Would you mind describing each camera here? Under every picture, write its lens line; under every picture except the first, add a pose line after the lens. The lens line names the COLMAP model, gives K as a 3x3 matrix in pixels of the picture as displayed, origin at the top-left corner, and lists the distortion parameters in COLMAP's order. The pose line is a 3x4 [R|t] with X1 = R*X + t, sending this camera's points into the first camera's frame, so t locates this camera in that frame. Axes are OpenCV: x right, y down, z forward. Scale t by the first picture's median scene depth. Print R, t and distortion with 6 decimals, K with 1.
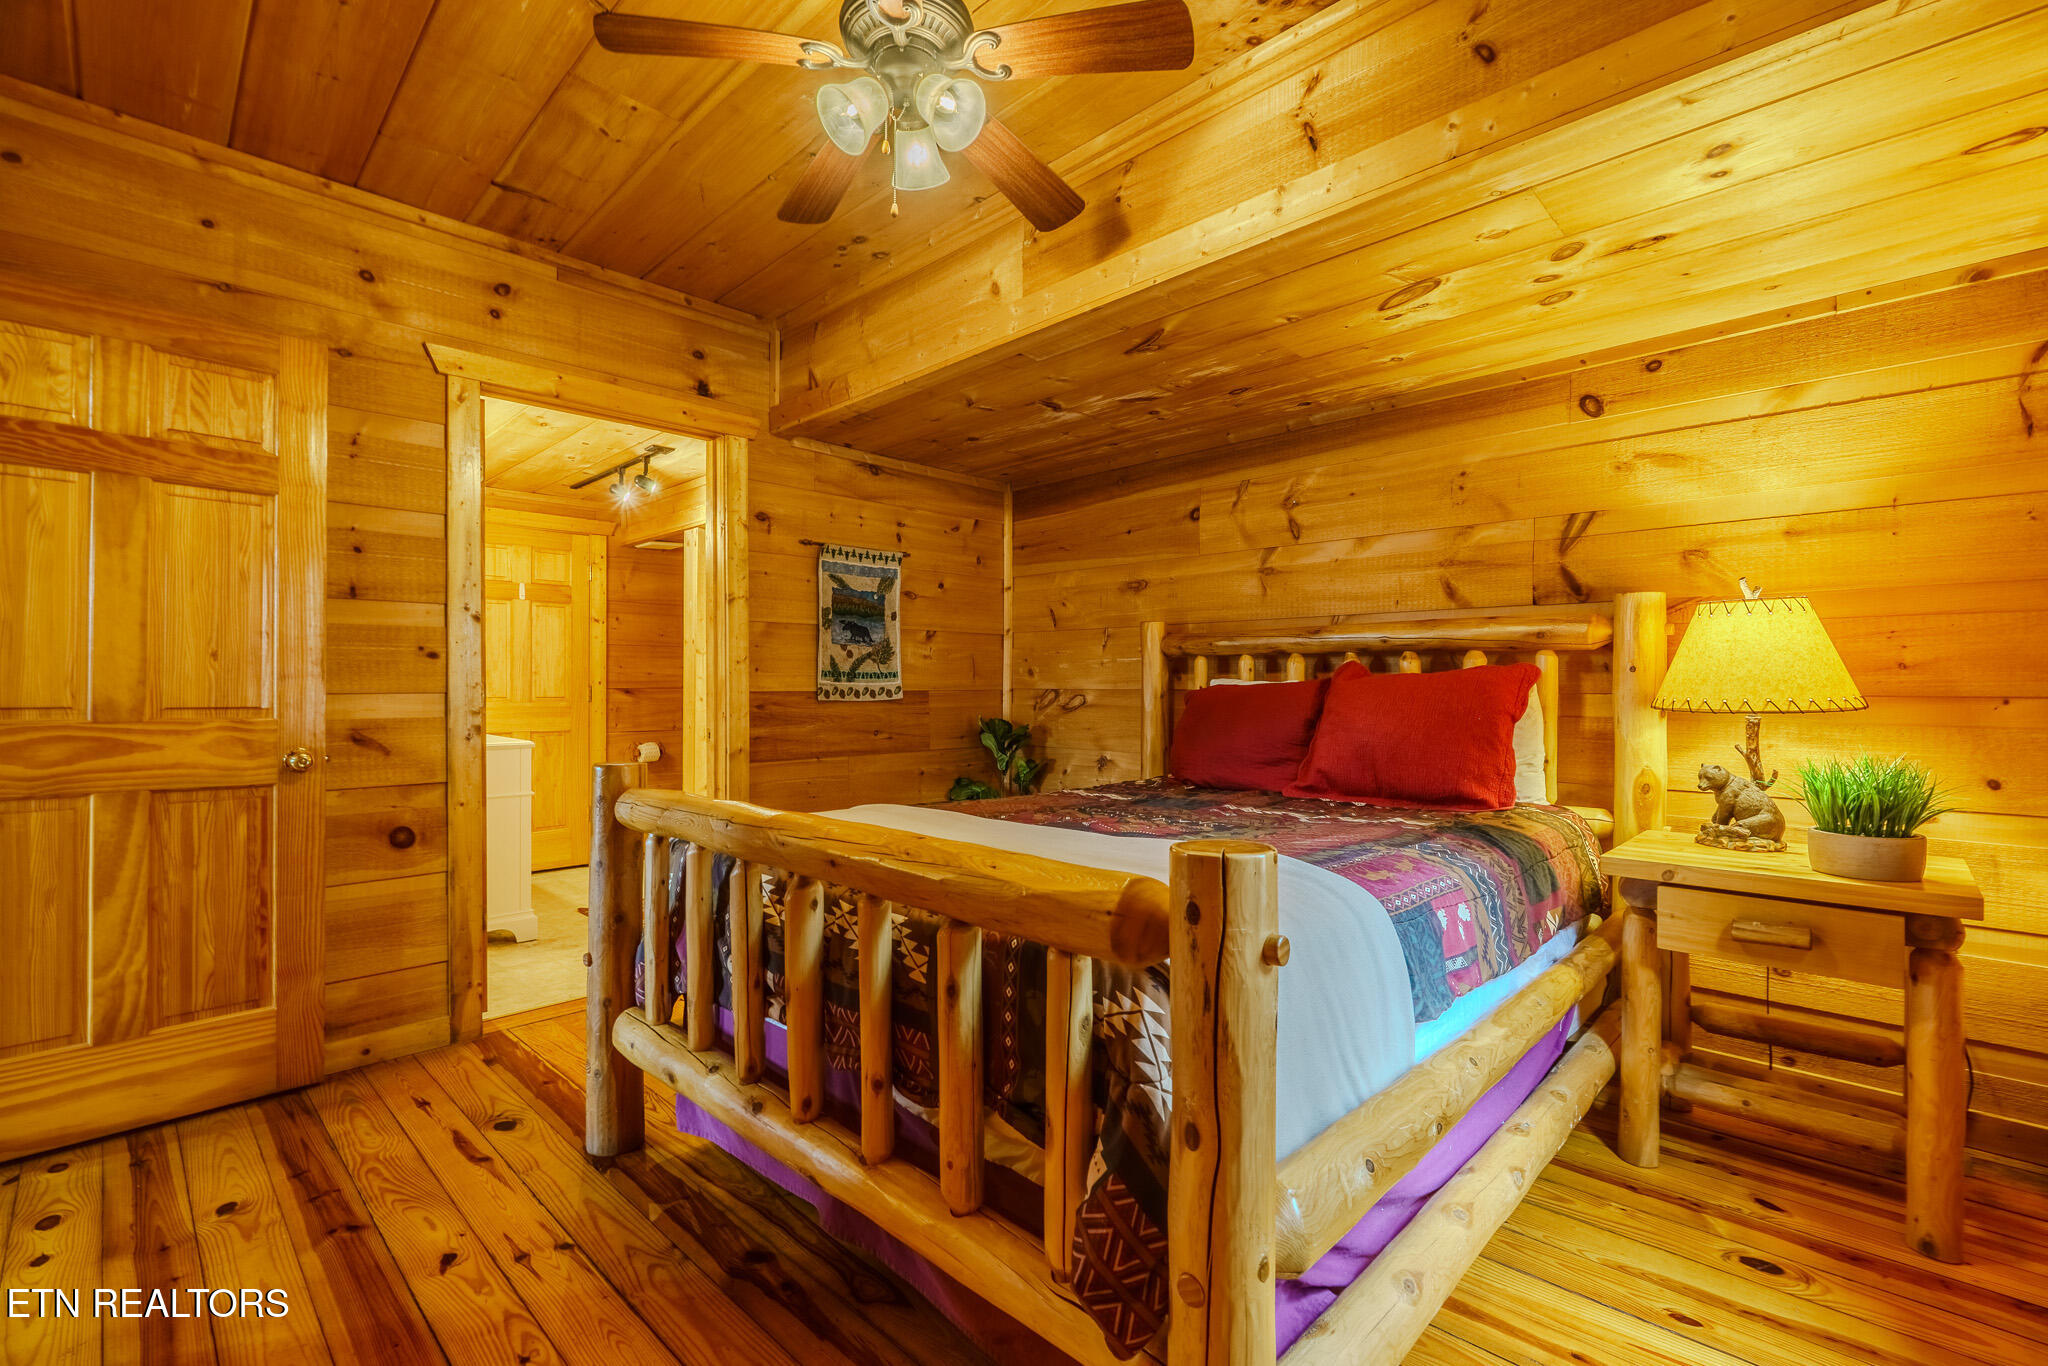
lens RADIAL K [[903.2, 0, 1030.7], [0, 903.2, 684.9], [0, 0, 1]] dist [-0.004286, 0.001056]
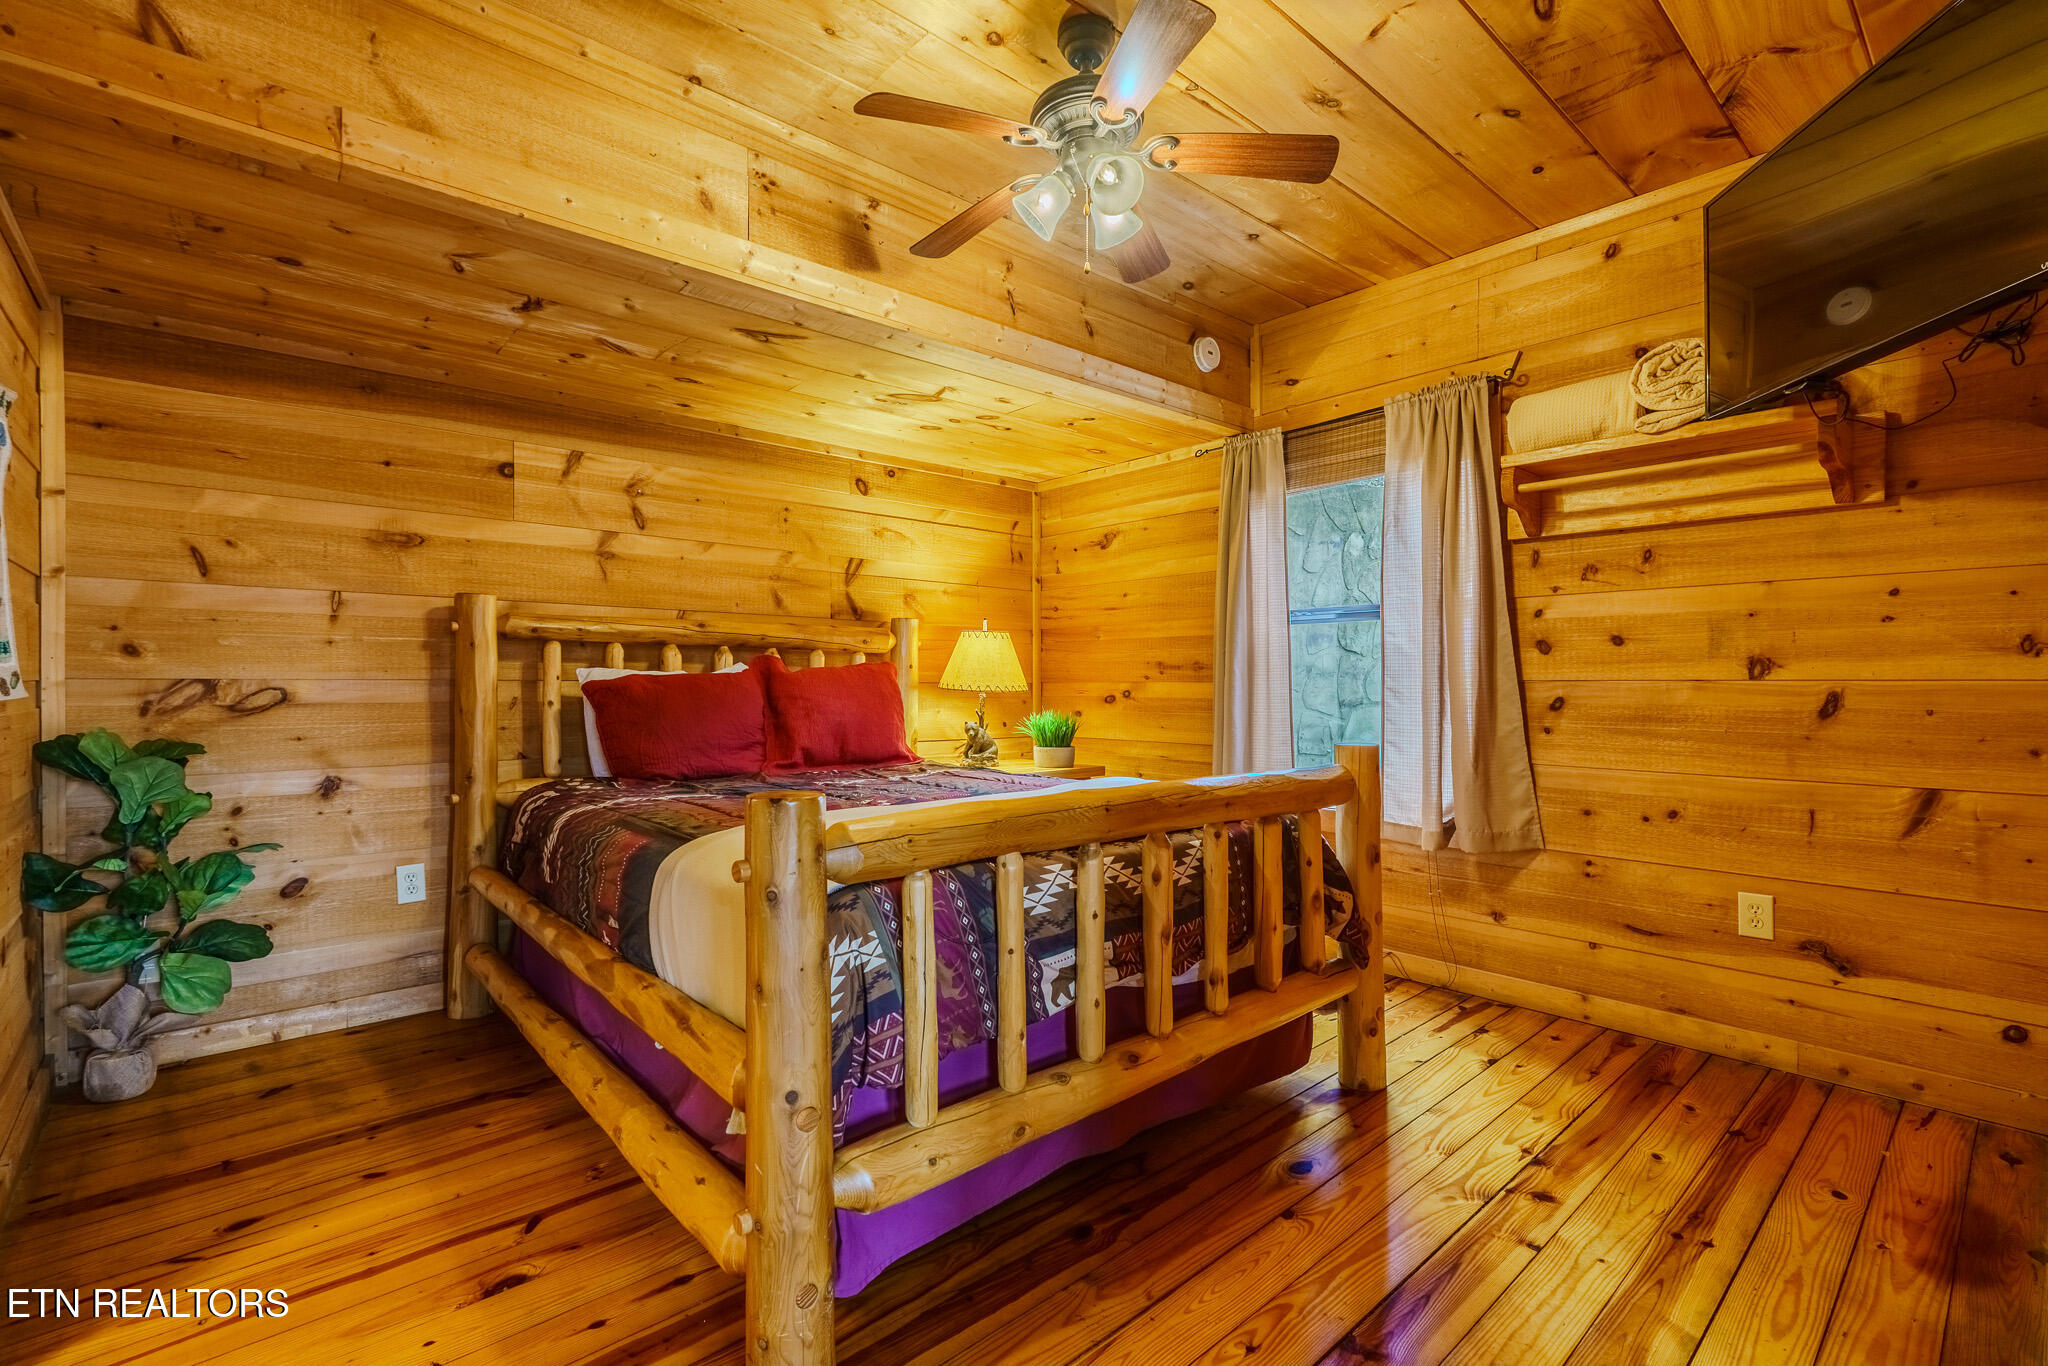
lens RADIAL K [[903.2, 0, 1030.0], [0, 903.2, 685.0], [0, 0, 1]] dist [-0.004286, 0.001056]
pose [[0.072503, -0.005154, 0.997355, -0.718466], [-0.003588, 0.999979, 0.005428, 0.004192], [-0.997362, -0.003972, 0.072483, 0.535388]]
